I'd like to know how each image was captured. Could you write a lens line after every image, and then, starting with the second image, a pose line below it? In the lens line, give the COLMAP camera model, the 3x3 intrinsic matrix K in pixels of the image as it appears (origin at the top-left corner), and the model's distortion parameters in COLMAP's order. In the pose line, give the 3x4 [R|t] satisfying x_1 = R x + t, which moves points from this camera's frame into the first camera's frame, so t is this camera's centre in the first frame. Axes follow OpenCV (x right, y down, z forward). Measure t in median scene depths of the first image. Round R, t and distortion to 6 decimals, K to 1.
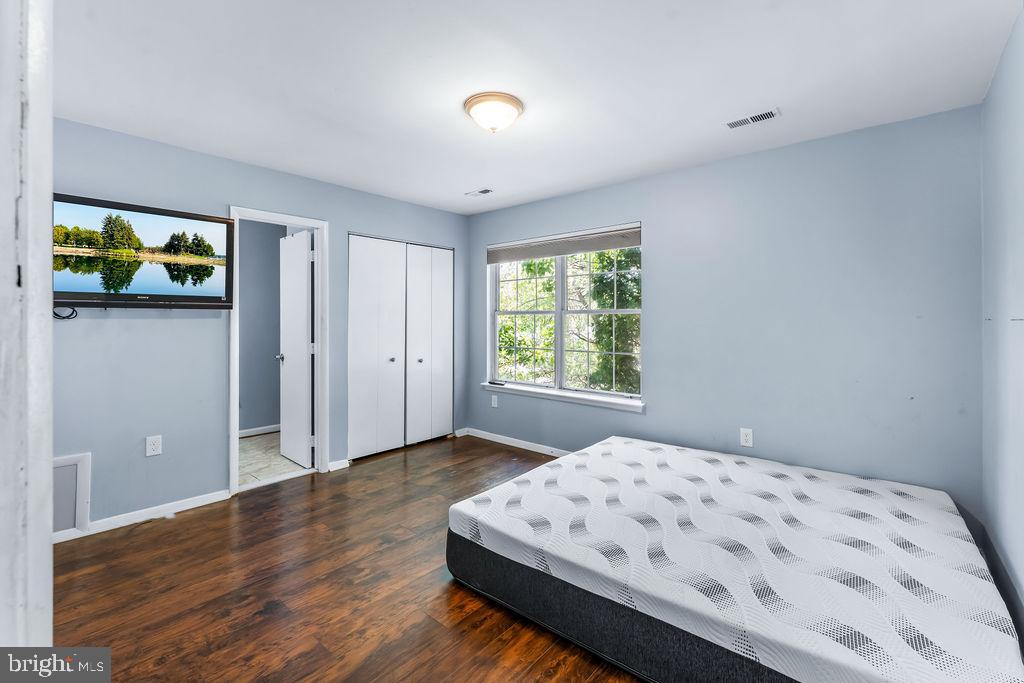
lens RADIAL K [[442.4, 0, 512.8], [0, 442.4, 331.2], [0, 0, 1]] dist [0.007497, -0.001382]
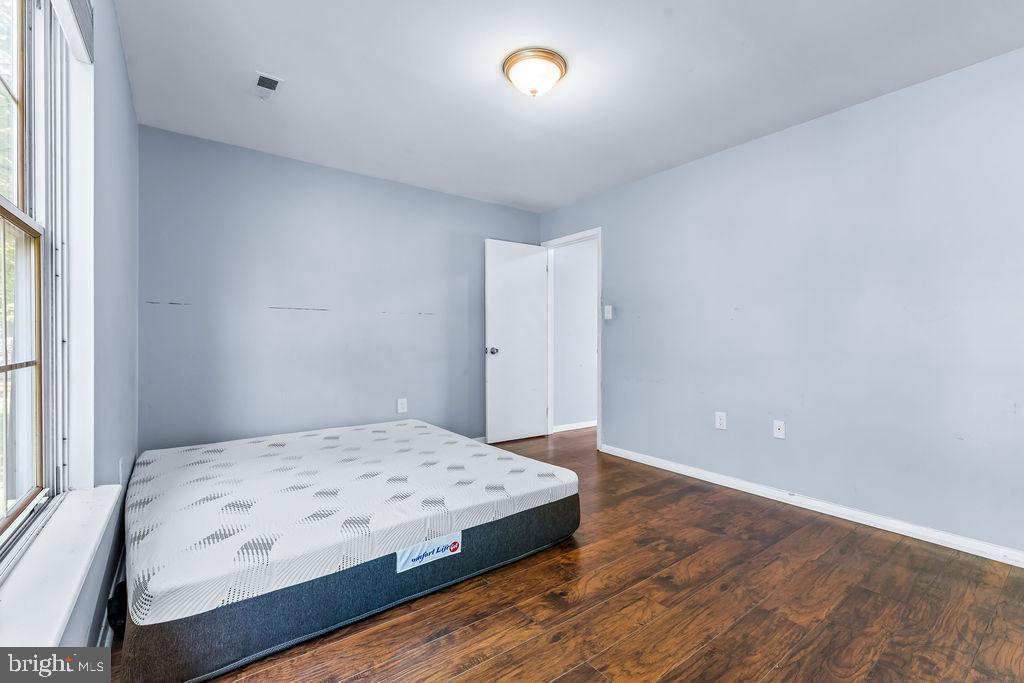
lens RADIAL K [[442.4, 0, 510.0], [0, 442.4, 336.5], [0, 0, 1]] dist [0.007497, -0.001382]
pose [[-0.975813, -0.006091, 0.218522, -0.206541], [-0.001348, 0.999760, 0.021848, 0.040464], [-0.218603, 0.021025, -0.975587, 1.978985]]
